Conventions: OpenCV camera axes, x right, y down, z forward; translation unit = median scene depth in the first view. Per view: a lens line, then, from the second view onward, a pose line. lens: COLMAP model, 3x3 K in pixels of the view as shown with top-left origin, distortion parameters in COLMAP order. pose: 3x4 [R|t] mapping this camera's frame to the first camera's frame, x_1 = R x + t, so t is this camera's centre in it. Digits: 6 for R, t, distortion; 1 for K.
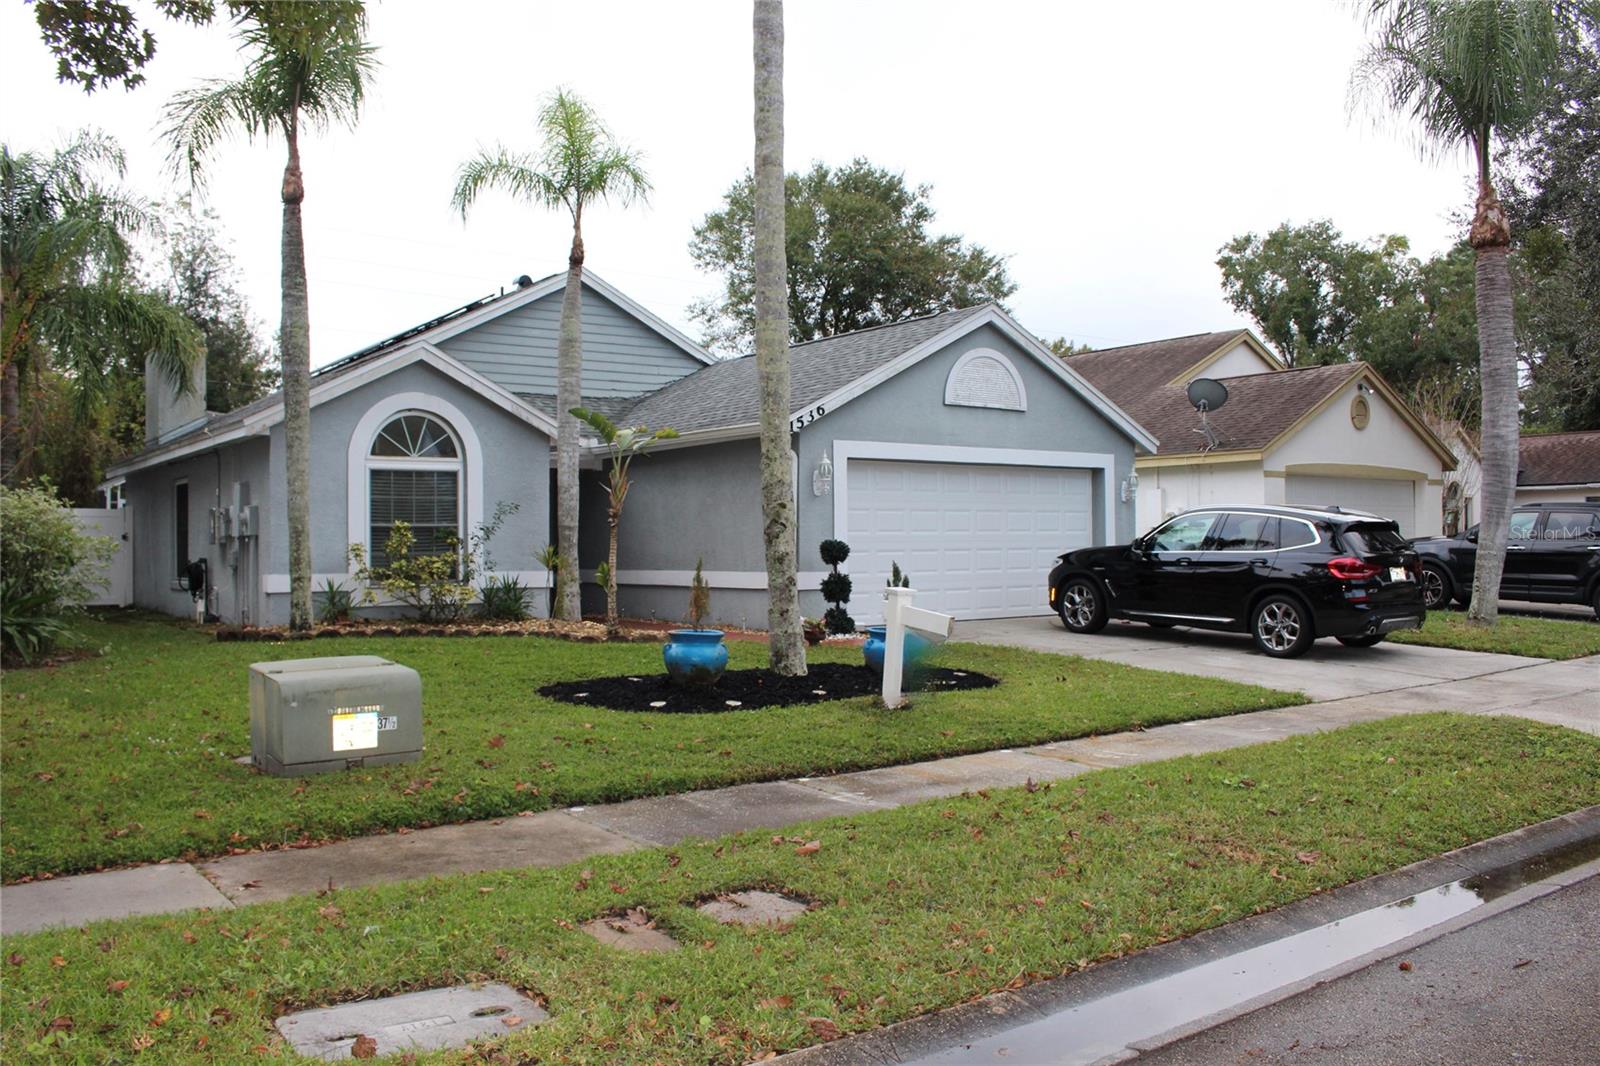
lens RADIAL K [[1324.4, 0, 792.1], [0, 1324.4, 532.1], [0, 0, 1]] dist [-0.159653, 0.137345]
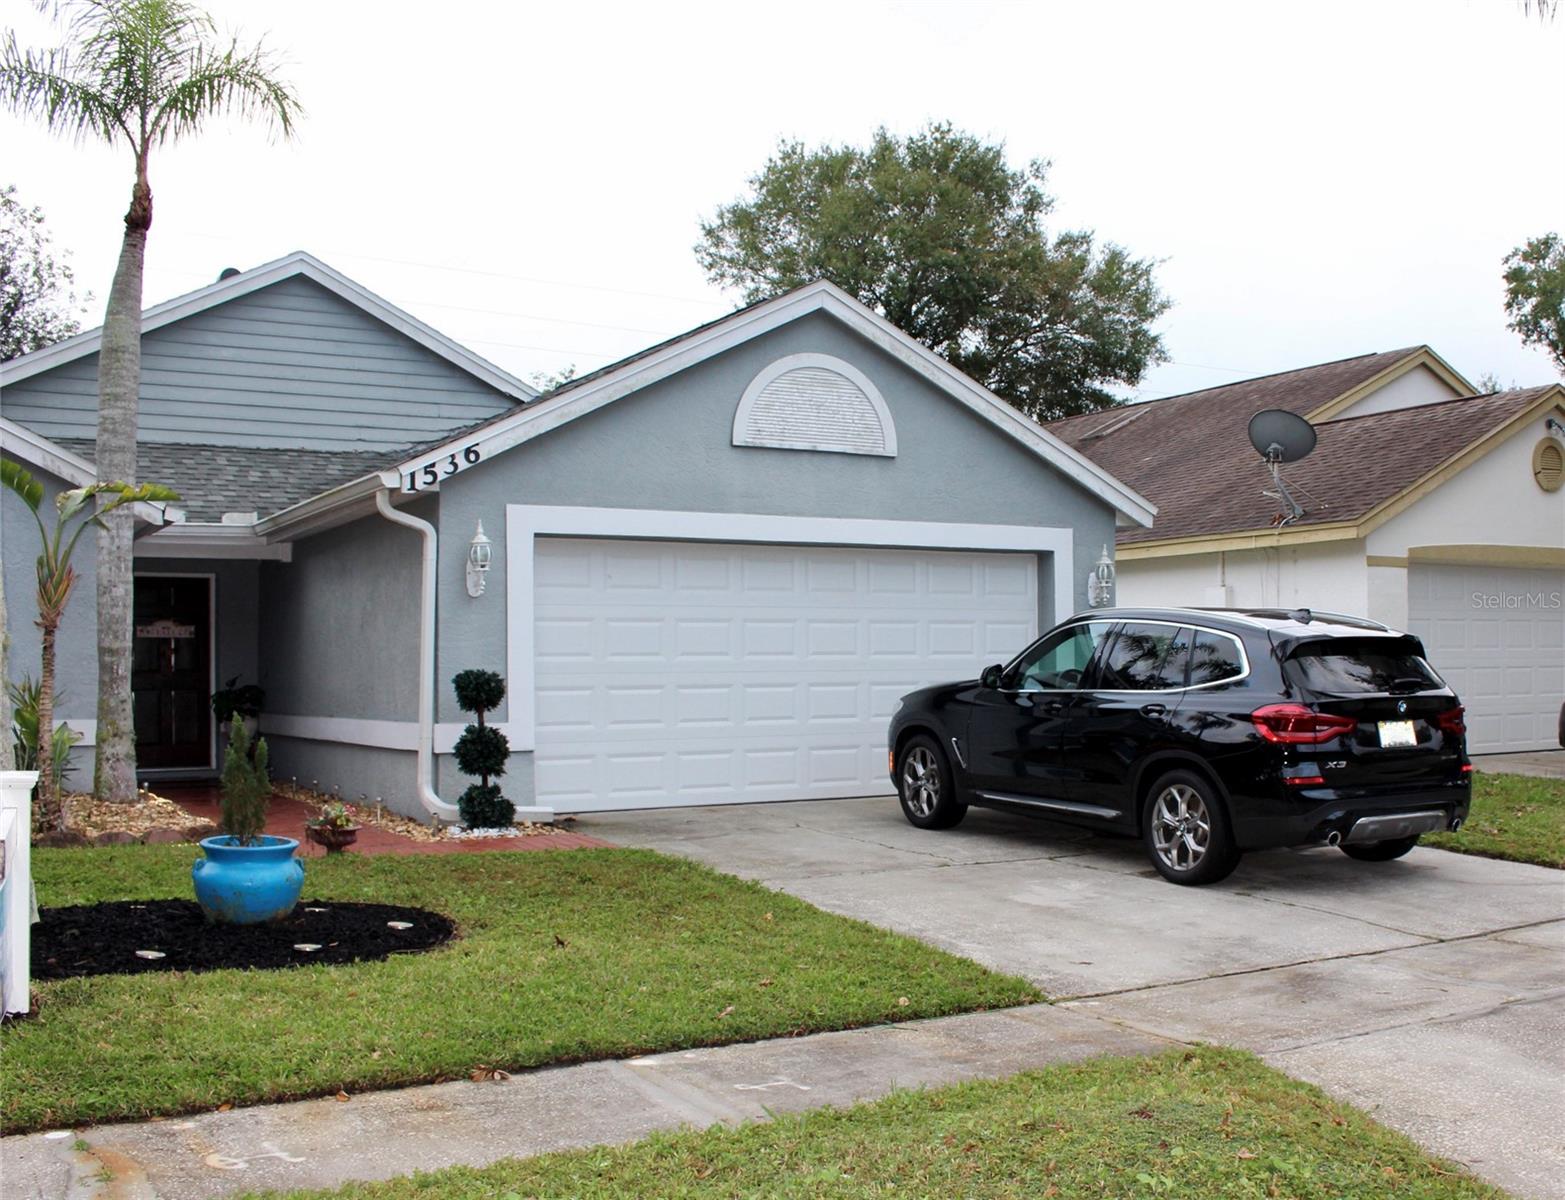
lens RADIAL K [[1828.2, 0, 787.2], [0, 1828.2, 672.4], [0, 0, 1]] dist [-0.170583, 0.226370]
pose [[0.998048, -0.001856, -0.062427, 0.182233], [0.002461, 0.999951, 0.009610, -0.000632], [0.062406, -0.009745, 0.998003, 0.158150]]
